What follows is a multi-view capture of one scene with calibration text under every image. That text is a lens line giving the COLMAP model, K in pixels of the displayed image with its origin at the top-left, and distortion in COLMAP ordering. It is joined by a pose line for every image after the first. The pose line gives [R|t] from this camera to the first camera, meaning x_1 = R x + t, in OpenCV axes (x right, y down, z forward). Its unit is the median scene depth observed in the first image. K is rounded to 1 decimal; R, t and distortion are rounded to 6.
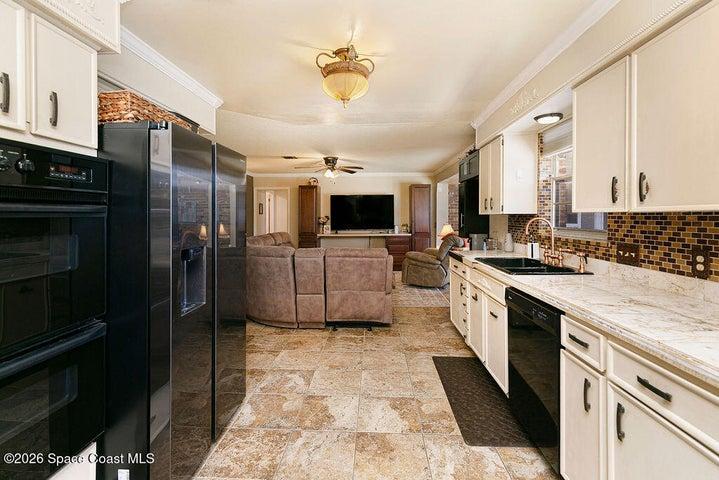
lens RADIAL K [[333.6, 0, 356.9], [0, 333.6, 217.4], [0, 0, 1]] dist [0.000371, -0.000038]
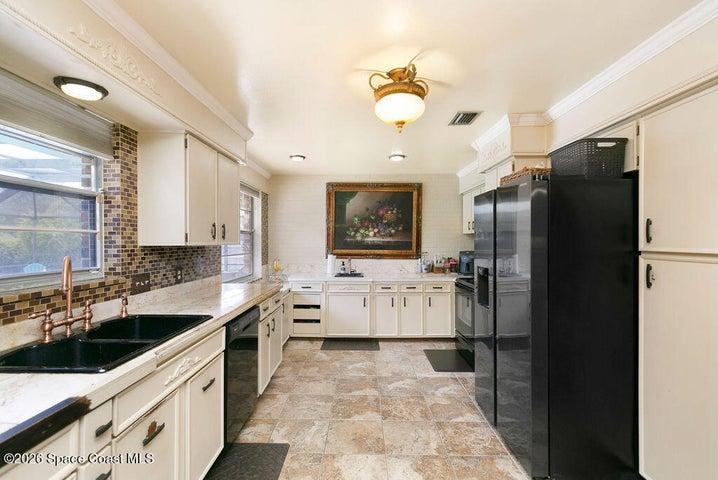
lens RADIAL K [[325.4, 0, 359.3], [0, 325.4, 242.2], [0, 0, 1]] dist [-0.000670, -0.000116]
pose [[-0.998908, 0.000865, -0.046716, 0.131220], [0.000491, 0.999968, 0.008030, -0.033780], [0.046722, 0.007998, -0.998876, 2.038406]]
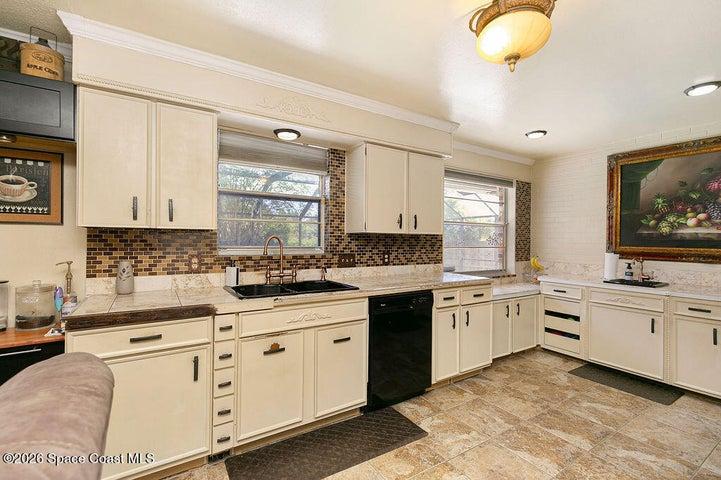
lens RADIAL K [[327.8, 0, 360.5], [0, 327.8, 240.0], [0, 0, 1]] dist [0.001968, 0.000191]
pose [[-0.584190, -0.004000, 0.811607, -0.423038], [-0.005744, 0.999983, 0.000793, 0.014821], [-0.811597, -0.004199, -0.584203, 1.758057]]
